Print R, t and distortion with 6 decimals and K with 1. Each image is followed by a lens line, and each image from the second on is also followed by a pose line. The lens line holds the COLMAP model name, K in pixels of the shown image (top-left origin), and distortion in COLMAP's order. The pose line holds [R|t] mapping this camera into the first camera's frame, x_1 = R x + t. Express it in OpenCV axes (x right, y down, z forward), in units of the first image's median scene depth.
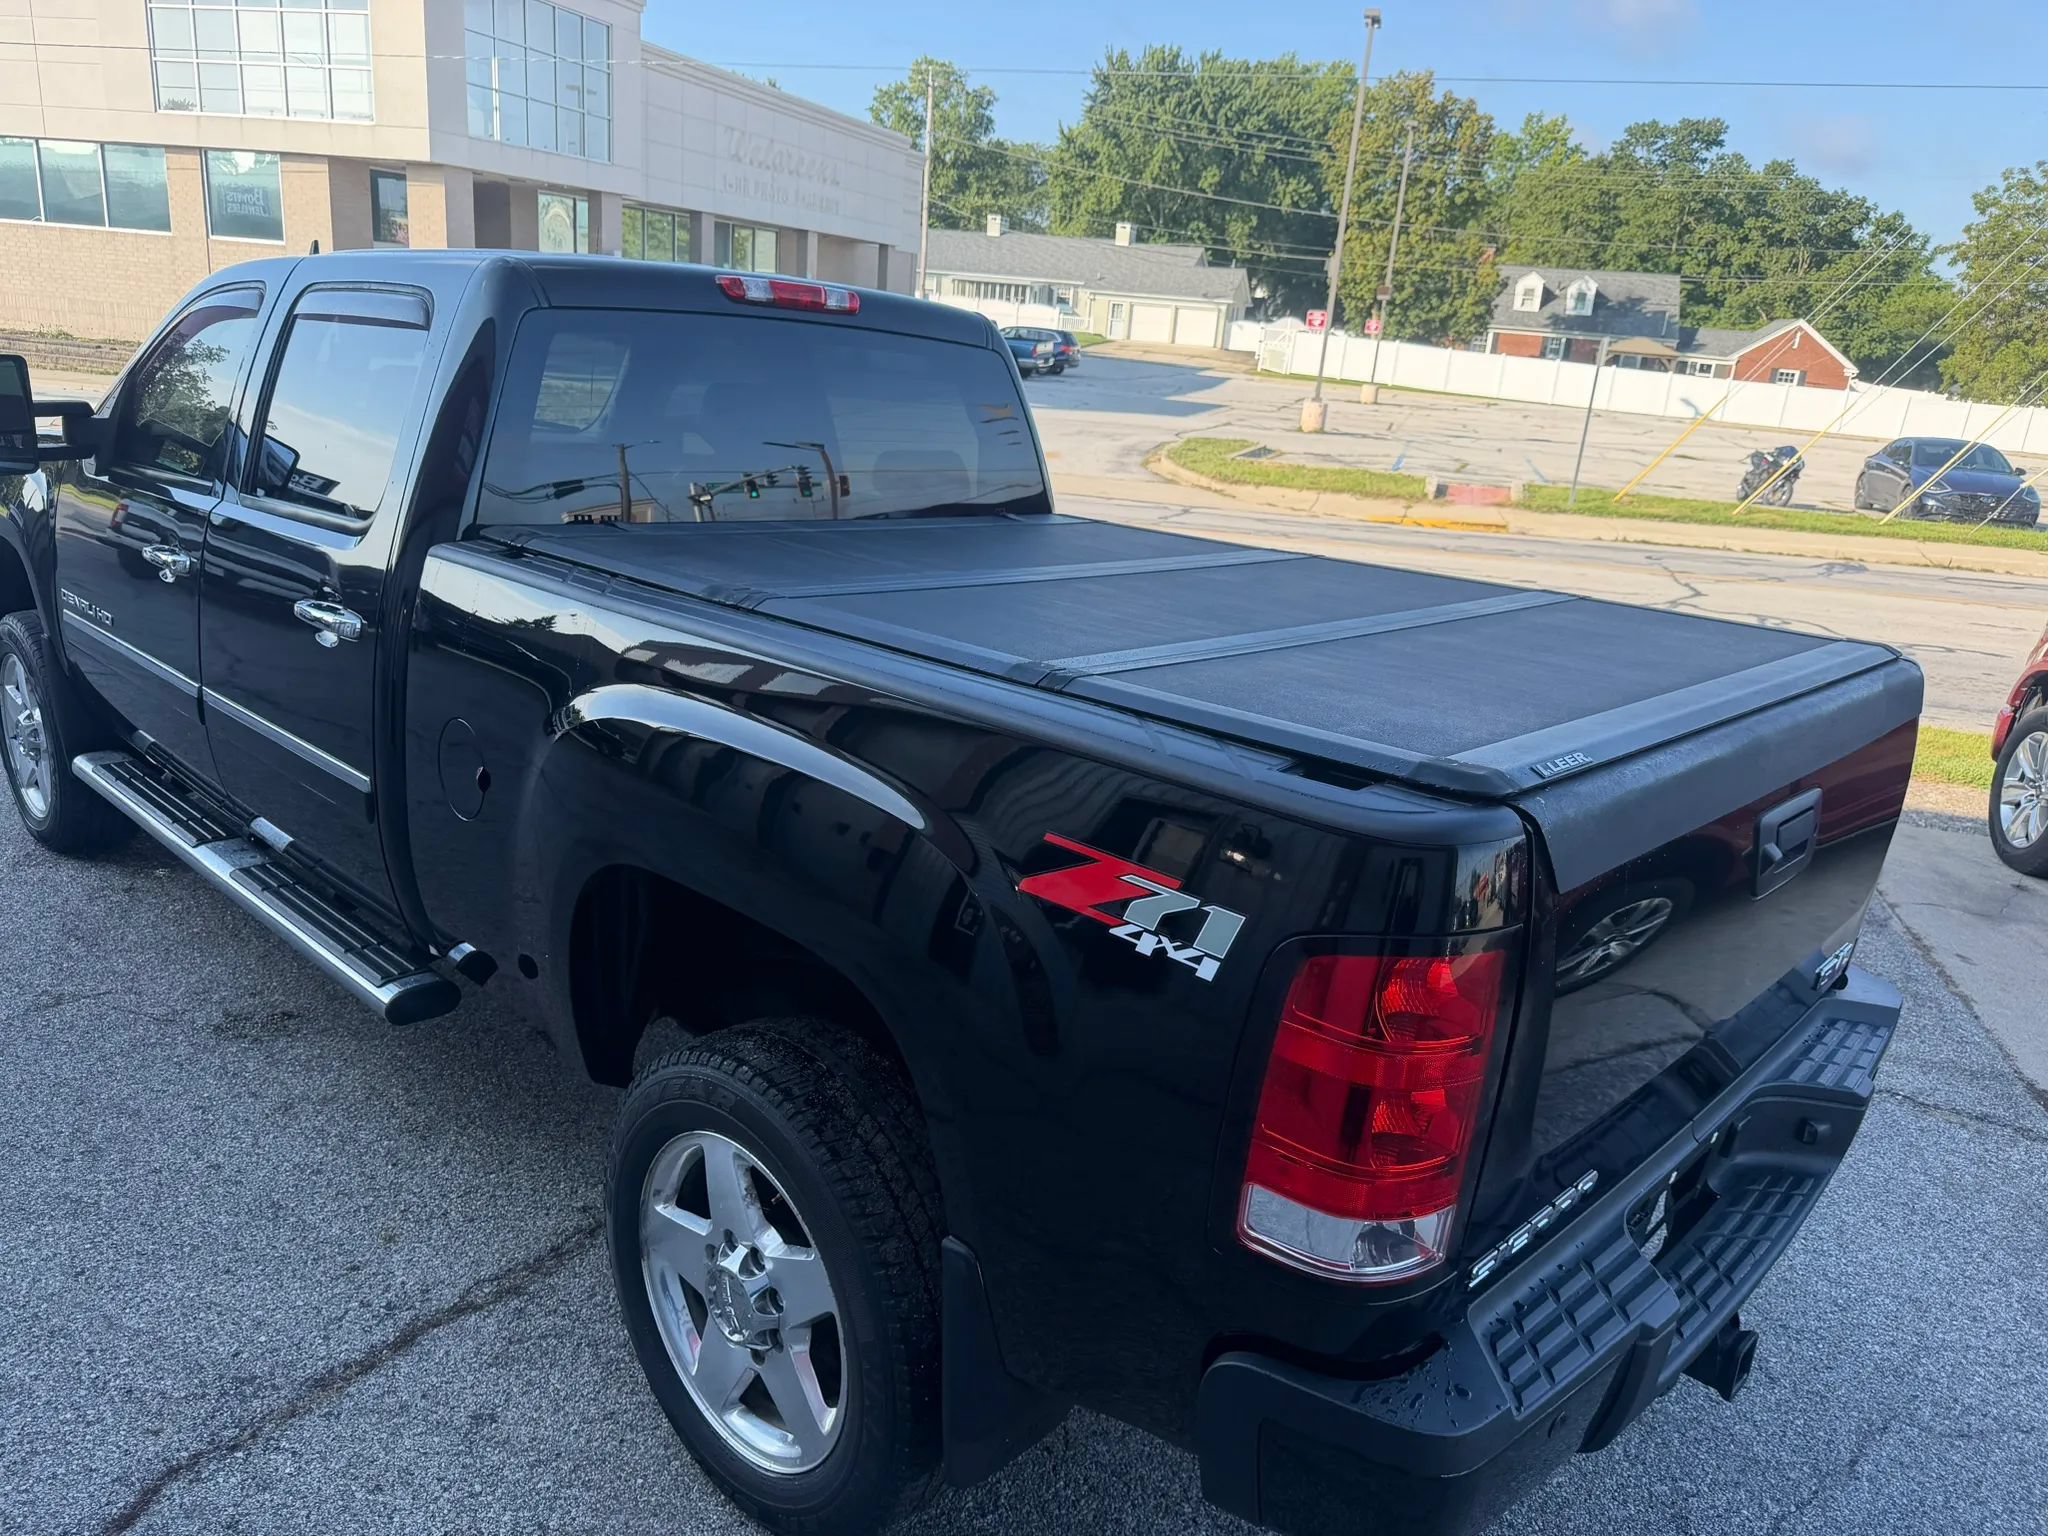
lens RADIAL K [[1481.9, 0, 1021.4], [0, 1481.9, 797.0], [0, 0, 1]] dist [-0.002014, 0.000074]
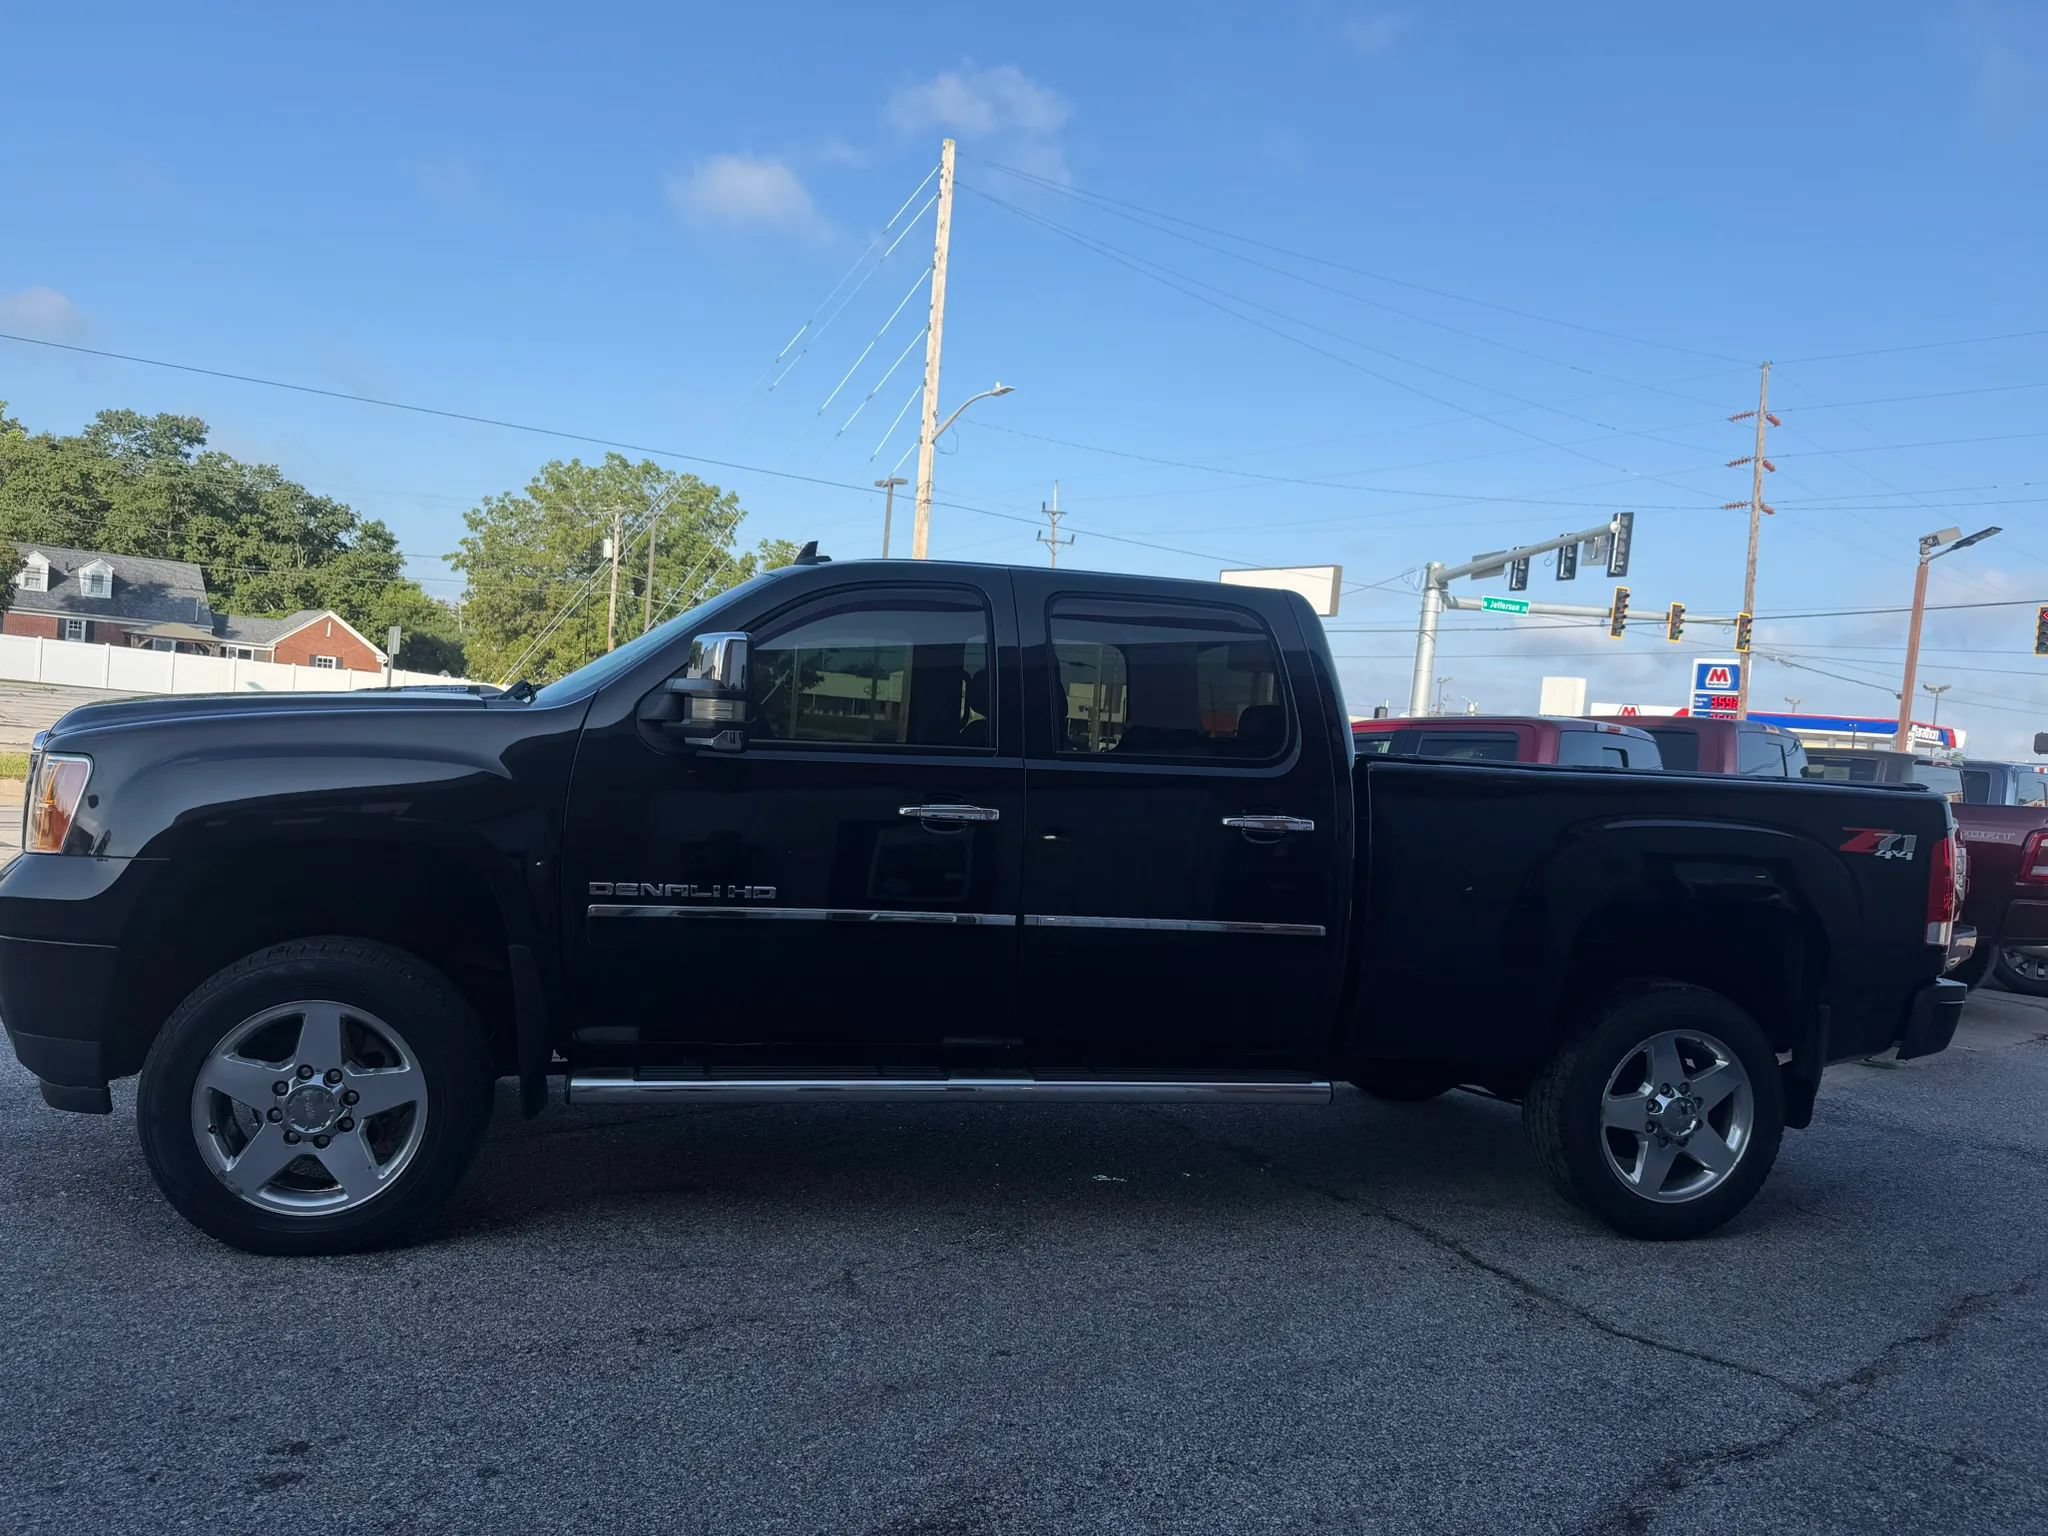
lens RADIAL K [[1511.1, 0, 1026.5], [0, 1511.1, 813.5], [0, 0, 1]] dist [-0.005207, -0.004863]
pose [[0.542207, -0.075931, 0.836807, -0.114764], [0.221835, 0.973509, -0.055402, -0.006616], [-0.810433, 0.215672, 0.544688, 0.025911]]
